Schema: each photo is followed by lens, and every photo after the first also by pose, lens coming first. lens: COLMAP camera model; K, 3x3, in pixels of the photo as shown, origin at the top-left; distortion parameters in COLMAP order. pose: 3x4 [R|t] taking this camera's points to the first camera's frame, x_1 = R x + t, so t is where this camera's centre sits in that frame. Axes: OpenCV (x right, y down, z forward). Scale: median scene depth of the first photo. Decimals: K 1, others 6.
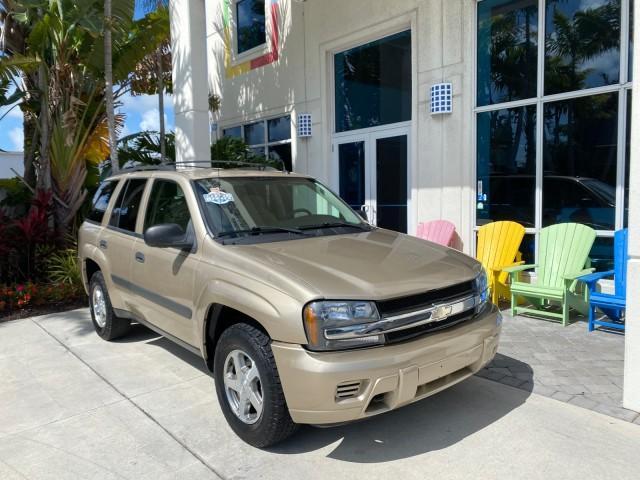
lens RADIAL K [[492.5, 0, 319.1], [0, 492.5, 236.8], [0, 0, 1]] dist [0.007593, -0.010785]
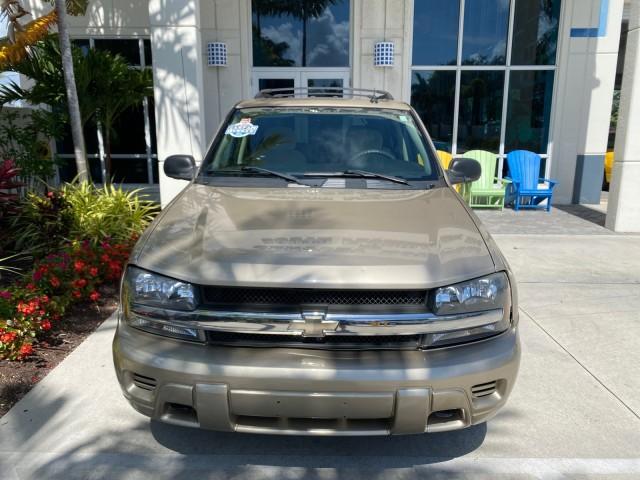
lens RADIAL K [[492.5, 0, 319.0], [0, 492.5, 240.7], [0, 0, 1]] dist [0.007593, -0.010785]
pose [[0.659710, -0.140814, 0.738210, -0.729104], [0.045609, 0.987980, 0.147699, 0.000997], [-0.750135, -0.063770, 0.658203, 0.211968]]
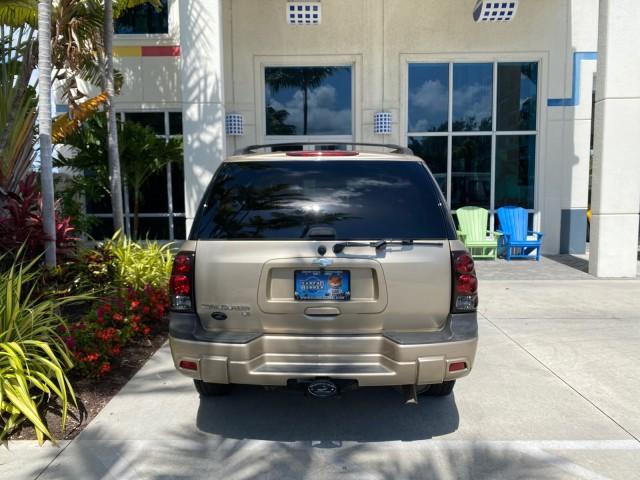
lens RADIAL K [[492.5, 0, 315.7], [0, 492.5, 240.3], [0, 0, 1]] dist [0.007593, -0.010785]
pose [[0.660798, -0.059903, 0.748170, -0.814388], [0.056628, 0.997948, 0.029887, 0.006131], [-0.748425, 0.022618, 0.662834, 0.167927]]
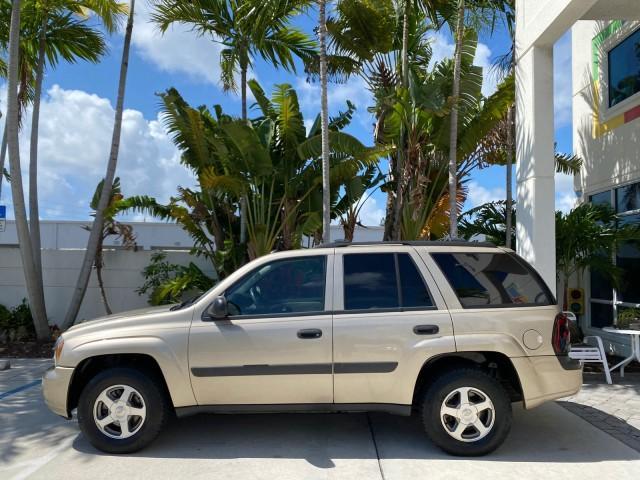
lens RADIAL K [[492.5, 0, 323.6], [0, 492.5, 239.5], [0, 0, 1]] dist [0.007593, -0.010785]
pose [[0.749232, -0.009386, -0.662241, 0.043524], [-0.082849, 0.990717, -0.107773, -0.013485], [0.657105, 0.135613, 0.741500, 0.088171]]
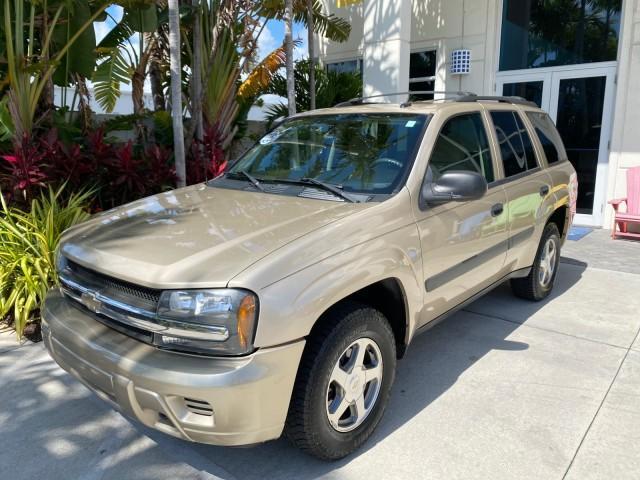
lens RADIAL K [[492.5, 0, 318.8], [0, 492.5, 235.7], [0, 0, 1]] dist [0.007593, -0.010785]
pose [[0.987908, -0.010535, 0.154681, -0.493693], [-0.005936, 0.994387, 0.105641, 0.007851], [-0.154925, -0.105282, 0.982300, 0.082755]]
